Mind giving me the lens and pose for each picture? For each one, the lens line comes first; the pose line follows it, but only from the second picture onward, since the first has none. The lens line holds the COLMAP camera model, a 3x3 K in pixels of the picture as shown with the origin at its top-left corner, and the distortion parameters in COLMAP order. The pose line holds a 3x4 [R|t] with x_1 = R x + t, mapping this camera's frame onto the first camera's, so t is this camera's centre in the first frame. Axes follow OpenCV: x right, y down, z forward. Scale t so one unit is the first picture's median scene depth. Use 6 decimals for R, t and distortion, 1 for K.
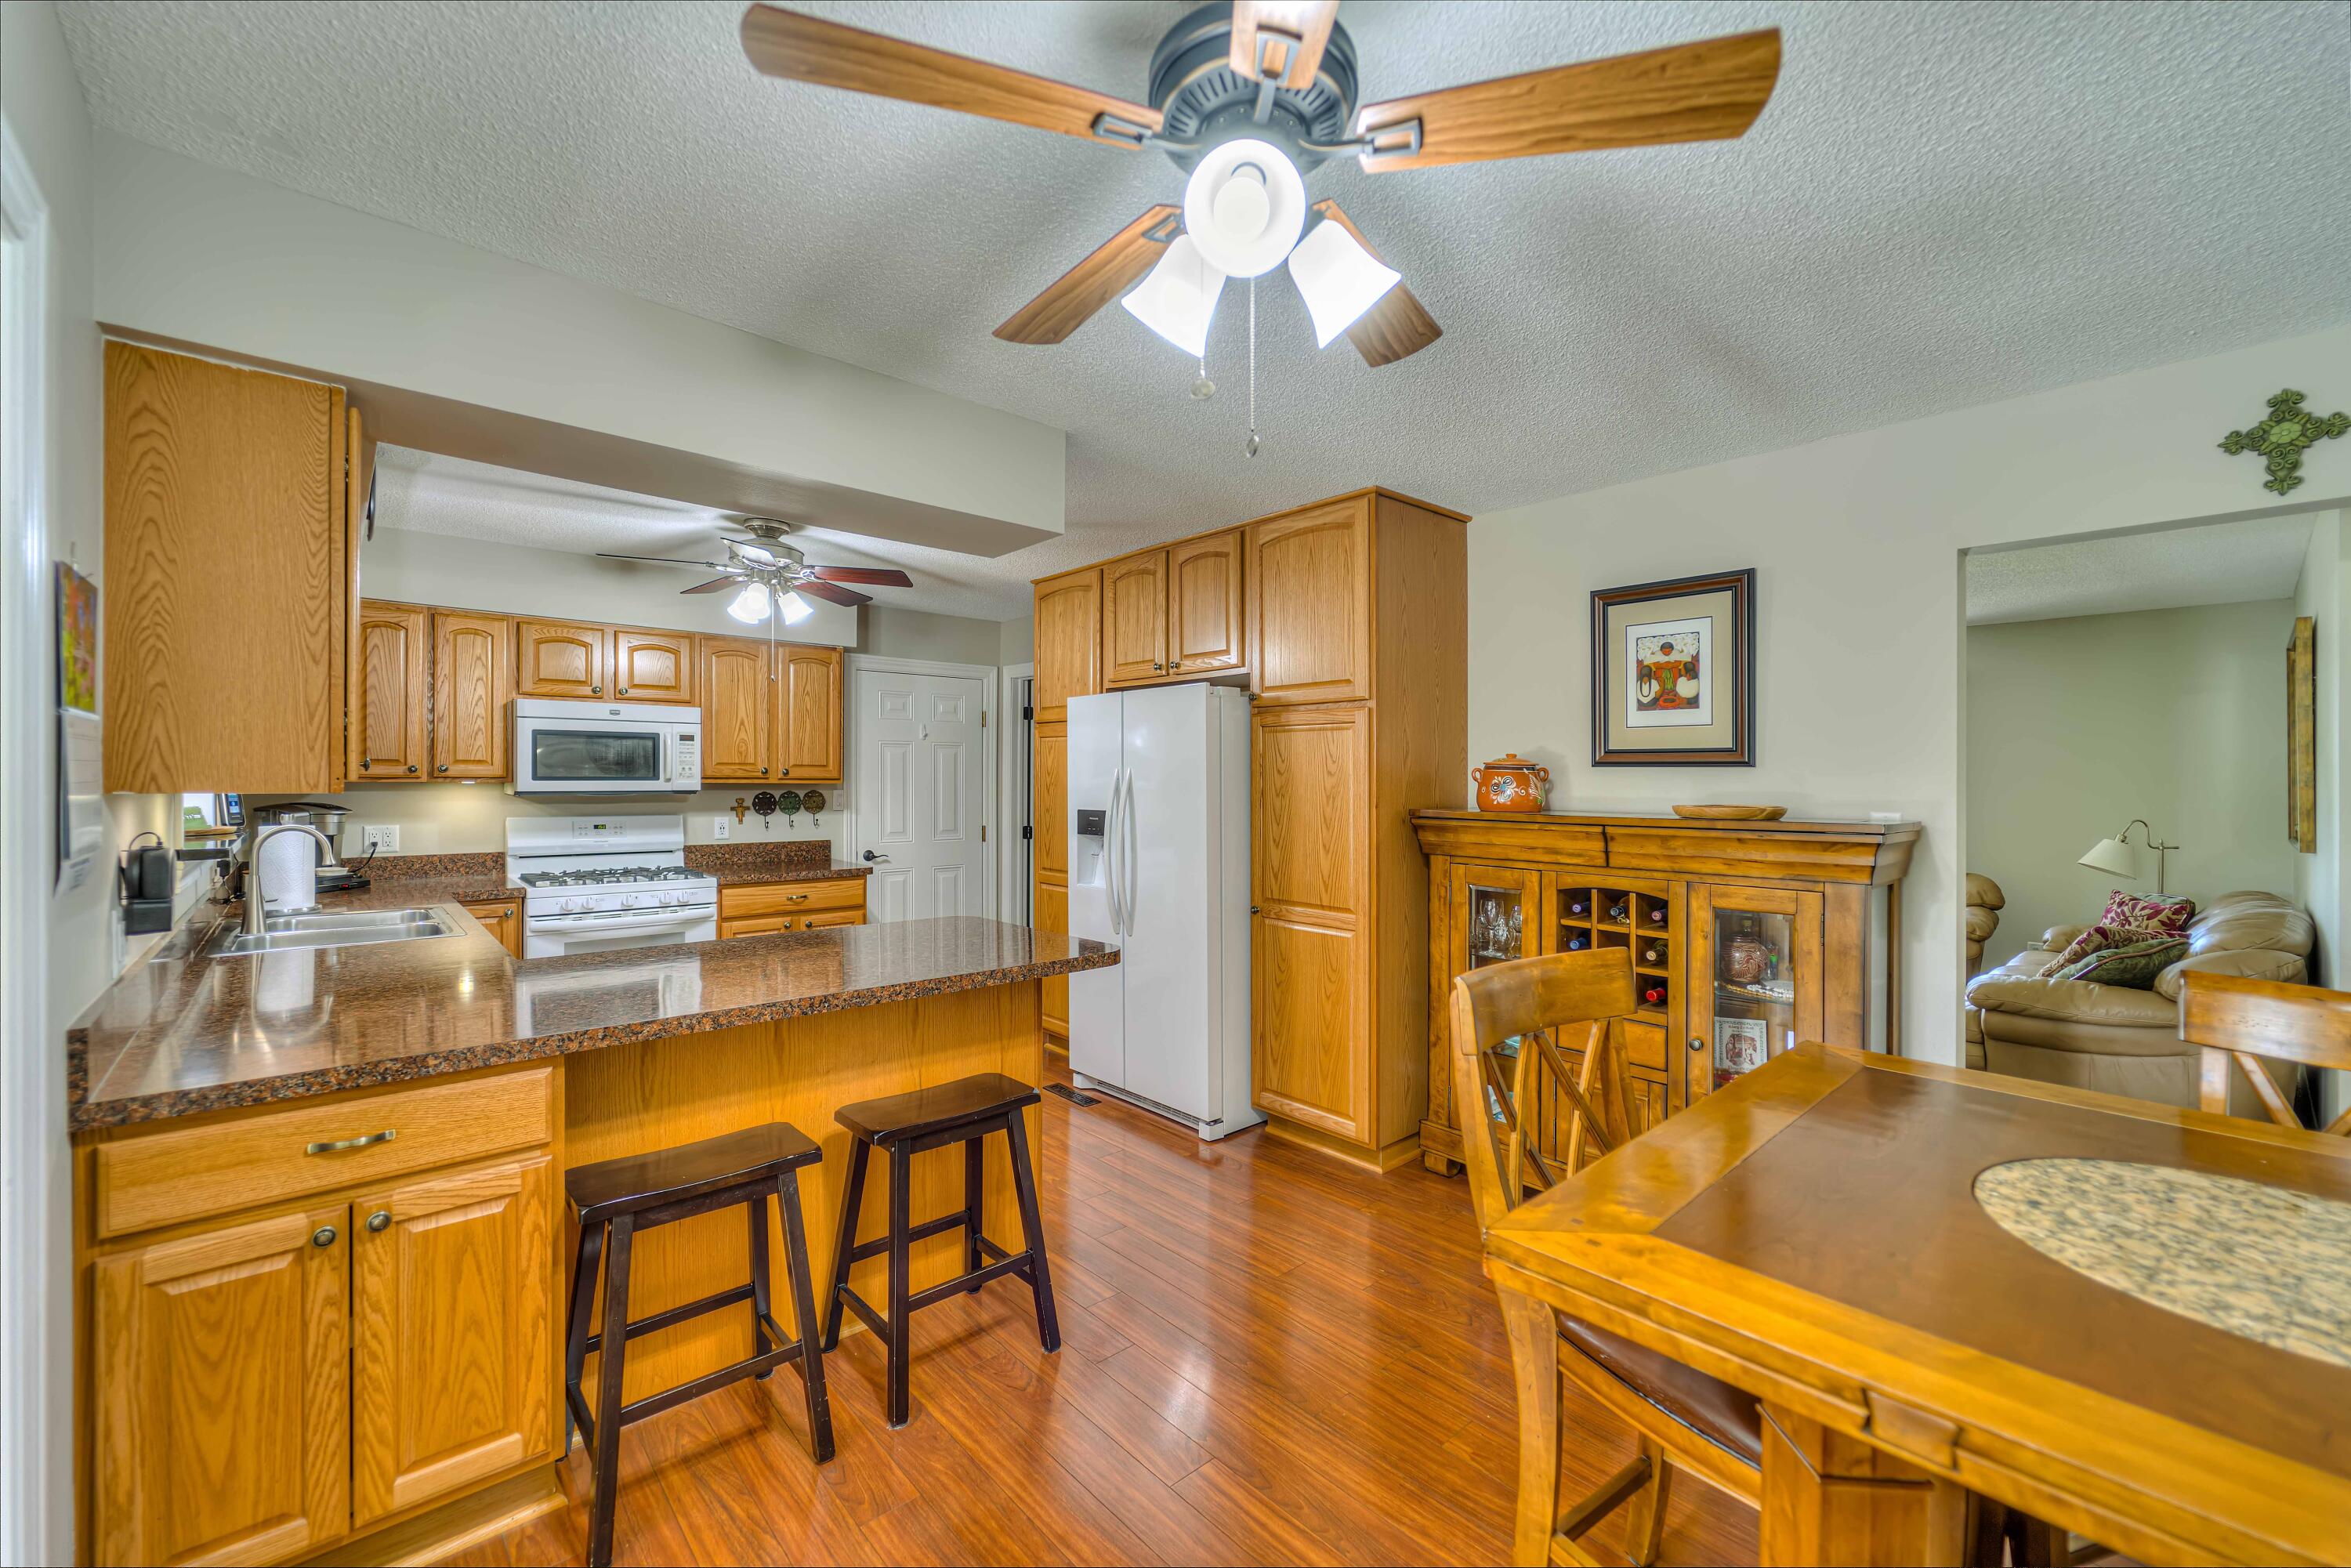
lens RADIAL K [[934.6, 0, 1085.9], [0, 934.6, 791.4], [0, 0, 1]] dist [-0.001767, -0.000167]
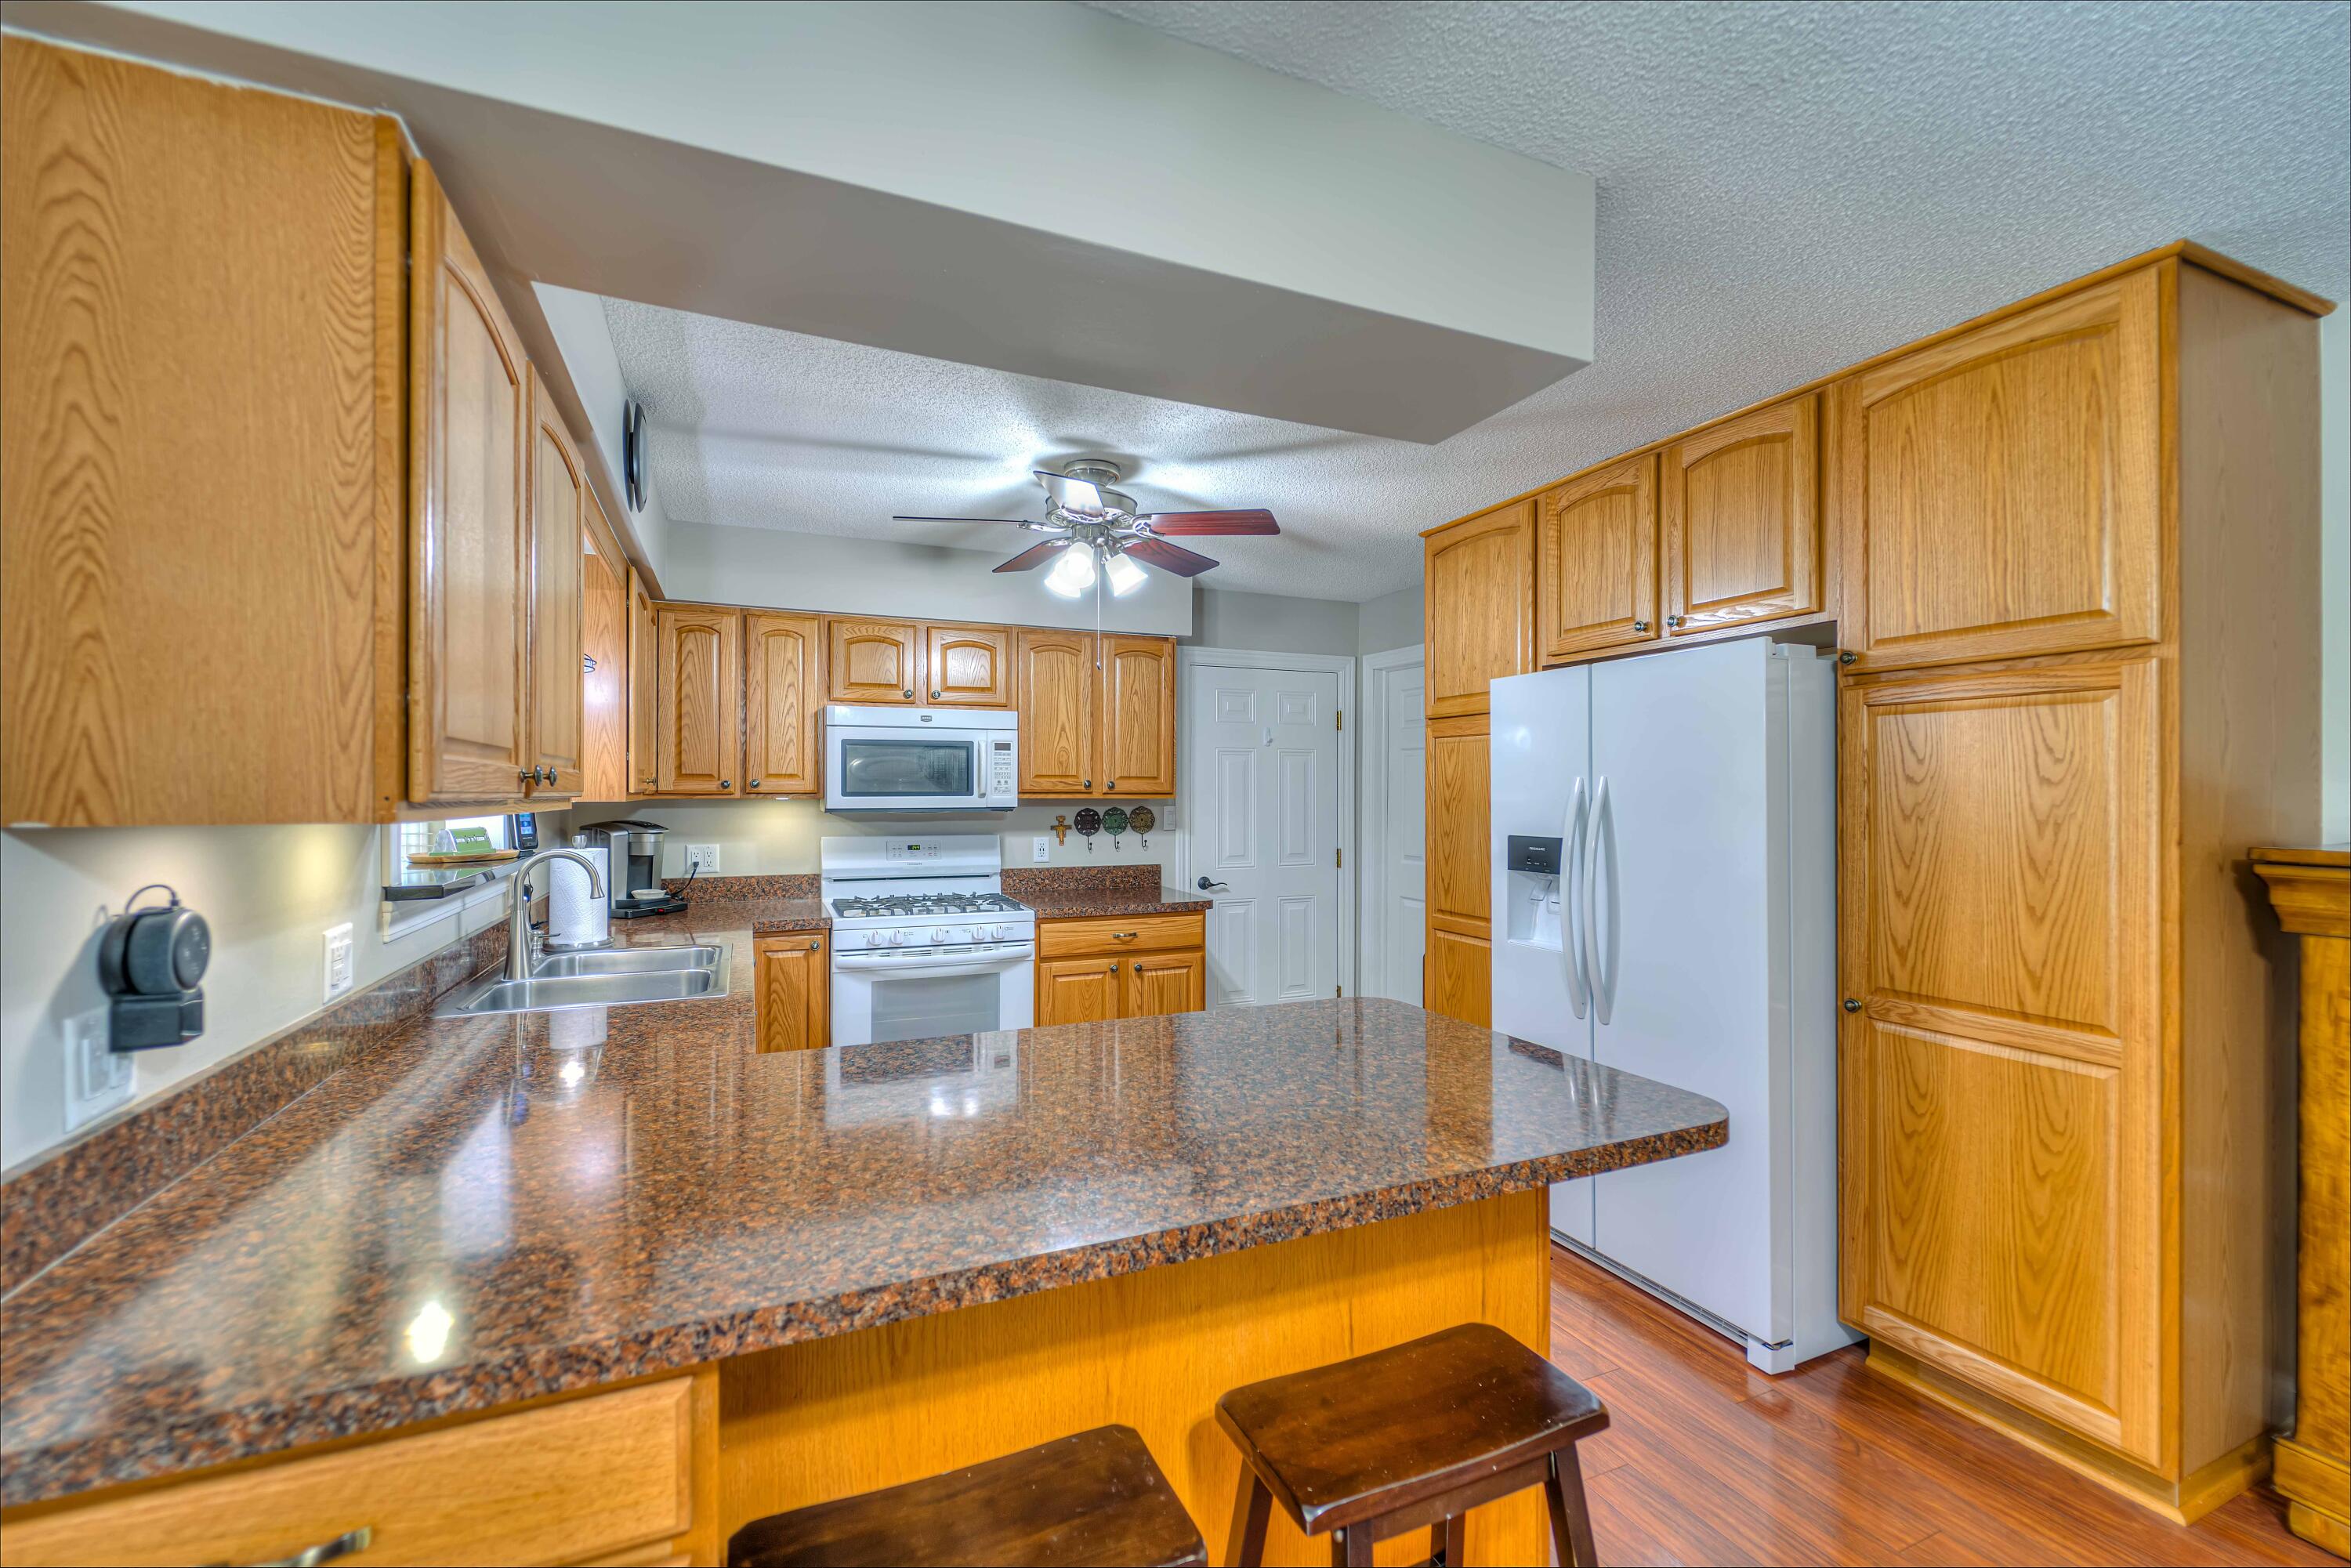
lens RADIAL K [[934.6, 0, 1177.0], [0, 934.6, 791.3], [0, 0, 1]] dist [-0.001767, -0.000167]
pose [[0.972740, -0.004561, -0.231852, -0.107553], [0.001317, 0.999899, -0.014145, -0.005220], [0.231893, 0.013454, 0.972648, 0.302897]]
